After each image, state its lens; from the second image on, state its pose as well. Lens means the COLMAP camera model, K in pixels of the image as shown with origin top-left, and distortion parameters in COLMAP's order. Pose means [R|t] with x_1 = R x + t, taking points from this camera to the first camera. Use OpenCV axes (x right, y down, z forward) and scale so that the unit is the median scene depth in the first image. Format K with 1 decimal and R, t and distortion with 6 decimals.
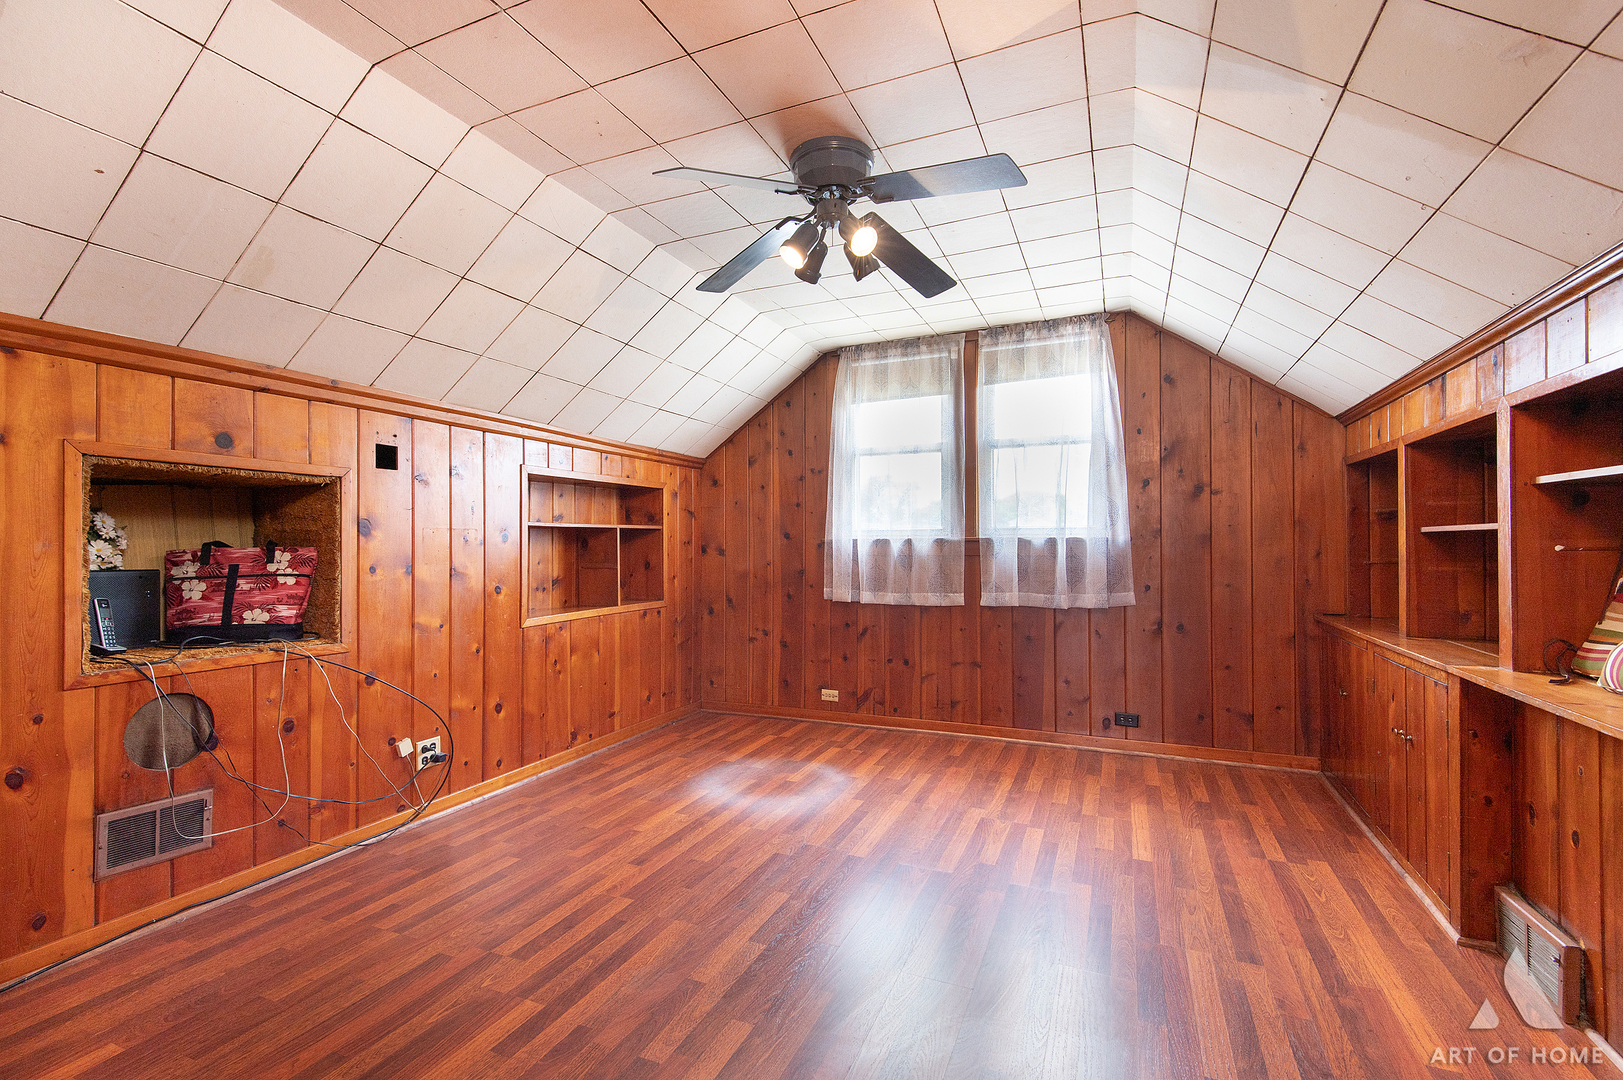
lens RADIAL K [[731.4, 0, 807.1], [0, 731.4, 541.6], [0, 0, 1]] dist [0.010137, -0.006814]
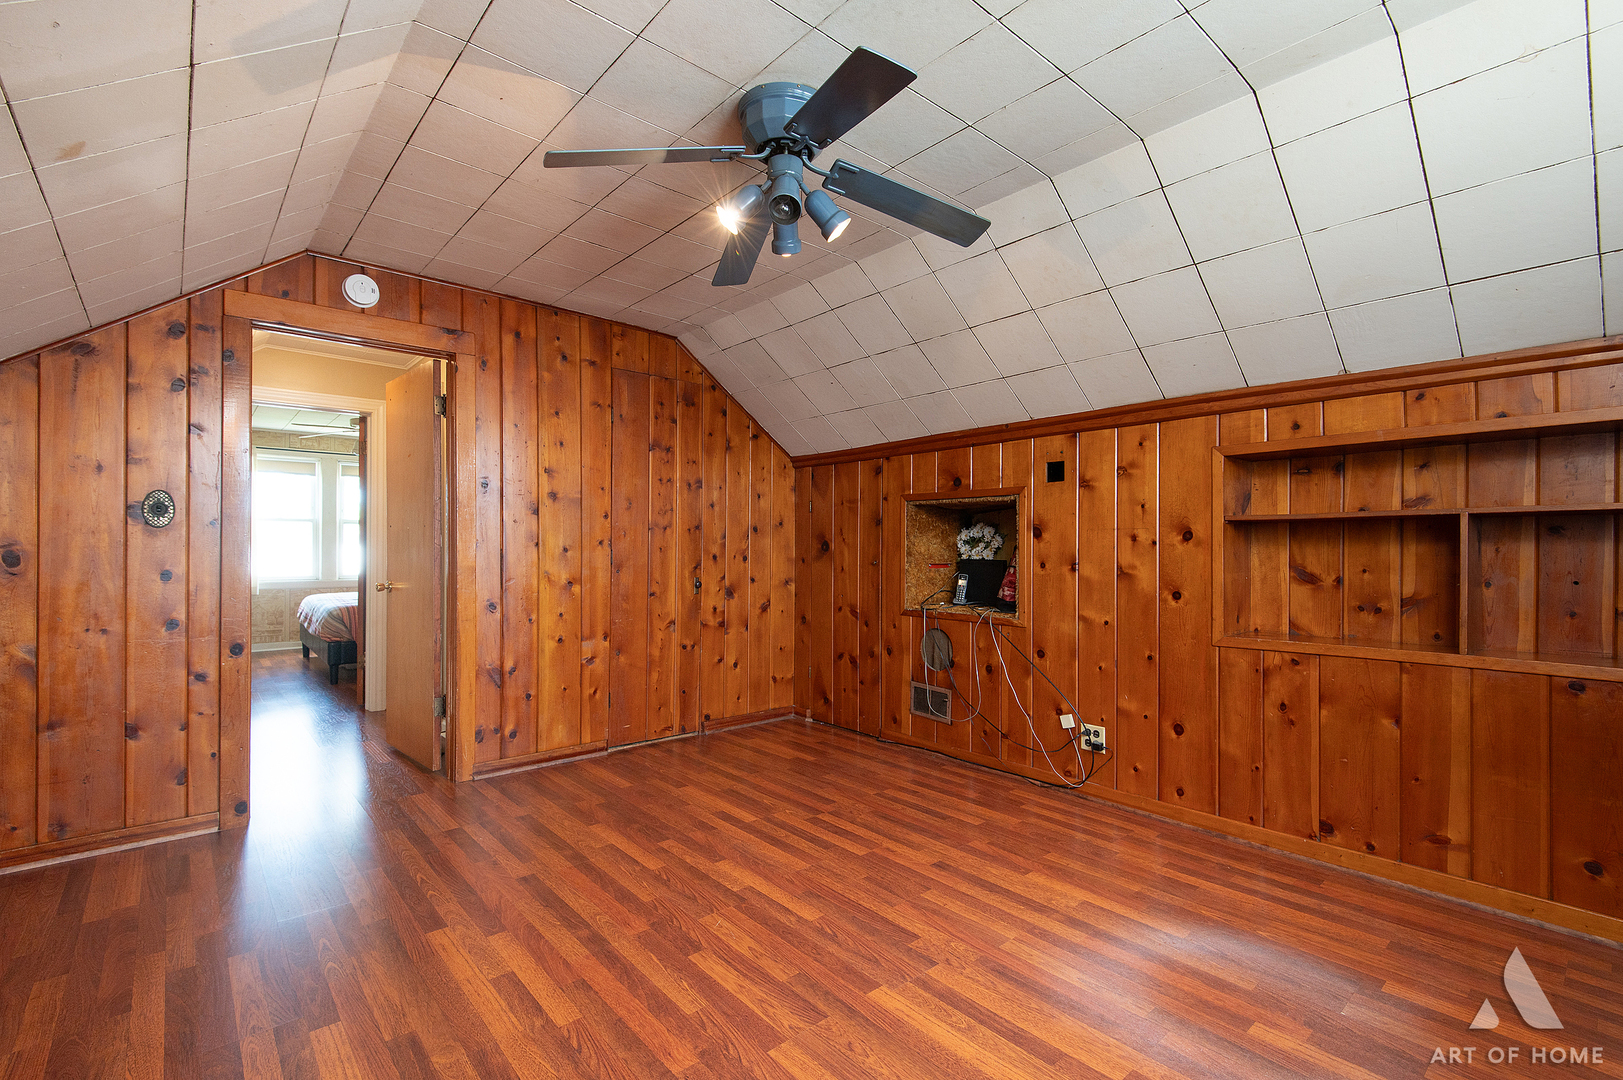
lens RADIAL K [[731.4, 0, 813.0], [0, 731.4, 545.4], [0, 0, 1]] dist [0.010137, -0.006814]
pose [[-0.439256, -0.001387, -0.898361, 0.651866], [0.004195, 0.999985, -0.003595, 0.007499], [0.898352, -0.005348, -0.439243, 1.138612]]
